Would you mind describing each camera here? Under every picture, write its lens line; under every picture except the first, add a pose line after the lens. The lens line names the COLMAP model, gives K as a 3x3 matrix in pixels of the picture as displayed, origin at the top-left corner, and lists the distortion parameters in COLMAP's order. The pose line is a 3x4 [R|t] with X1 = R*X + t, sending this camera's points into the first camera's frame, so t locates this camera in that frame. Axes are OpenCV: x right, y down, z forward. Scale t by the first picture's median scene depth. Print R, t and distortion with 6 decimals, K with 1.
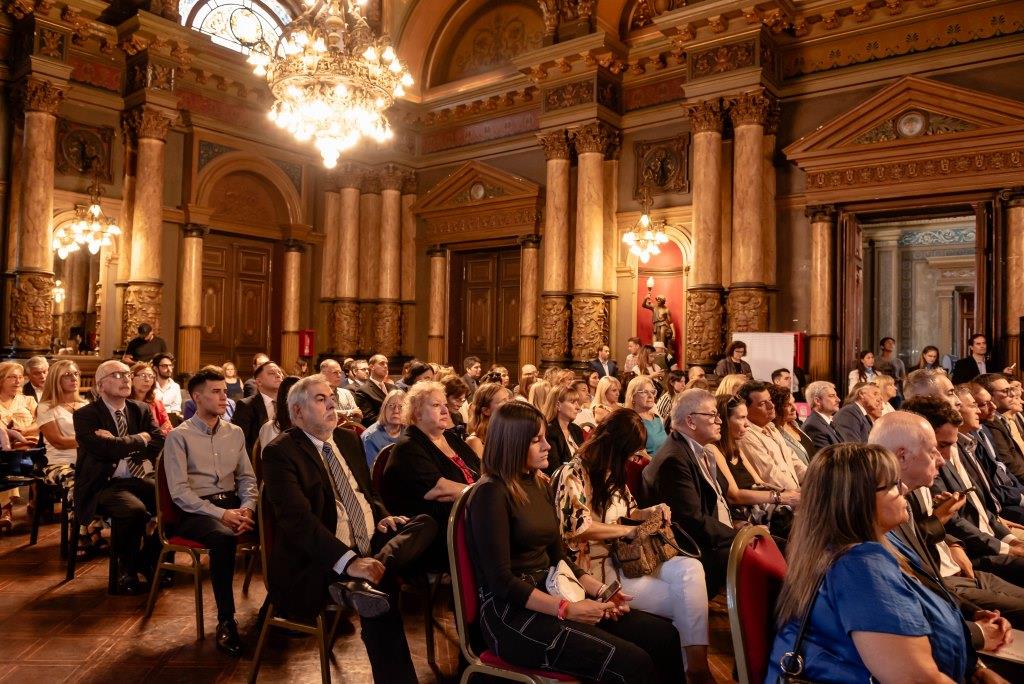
lens RADIAL K [[713.7, 0, 500.9], [0, 713.7, 328.6], [0, 0, 1]] dist [-0.050113, -0.002998]
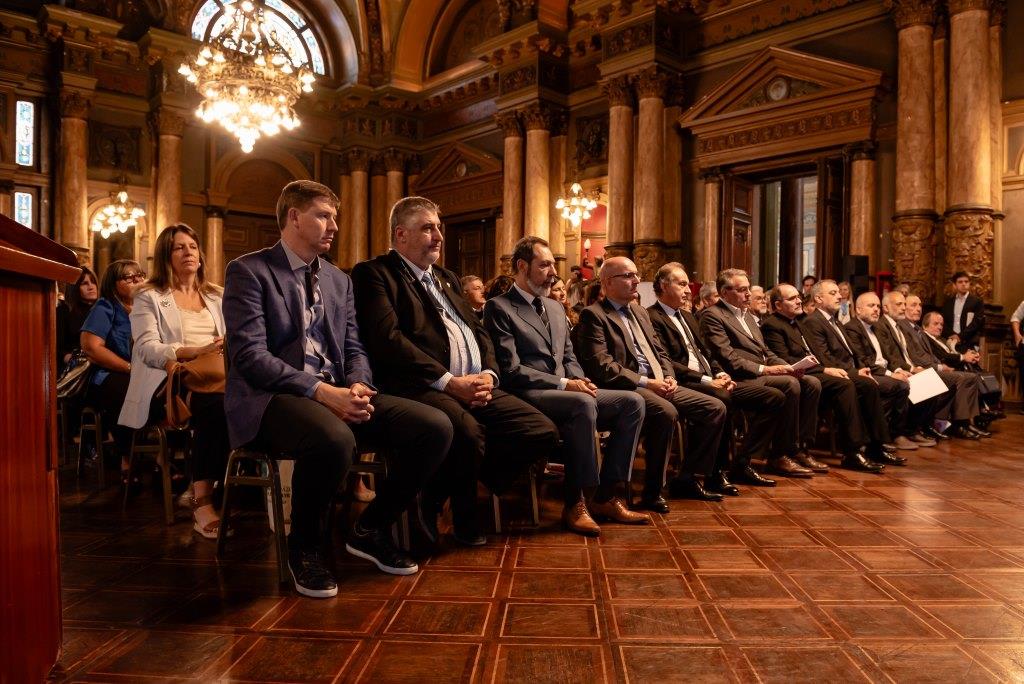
lens RADIAL K [[697.1, 0, 506.8], [0, 697.1, 337.8], [0, 0, 1]] dist [-0.050746, -0.001258]
pose [[0.992638, -0.008482, -0.120821, 0.220158], [0.013445, 0.999096, 0.040324, 0.036900], [0.120370, -0.041651, 0.991855, -0.108624]]
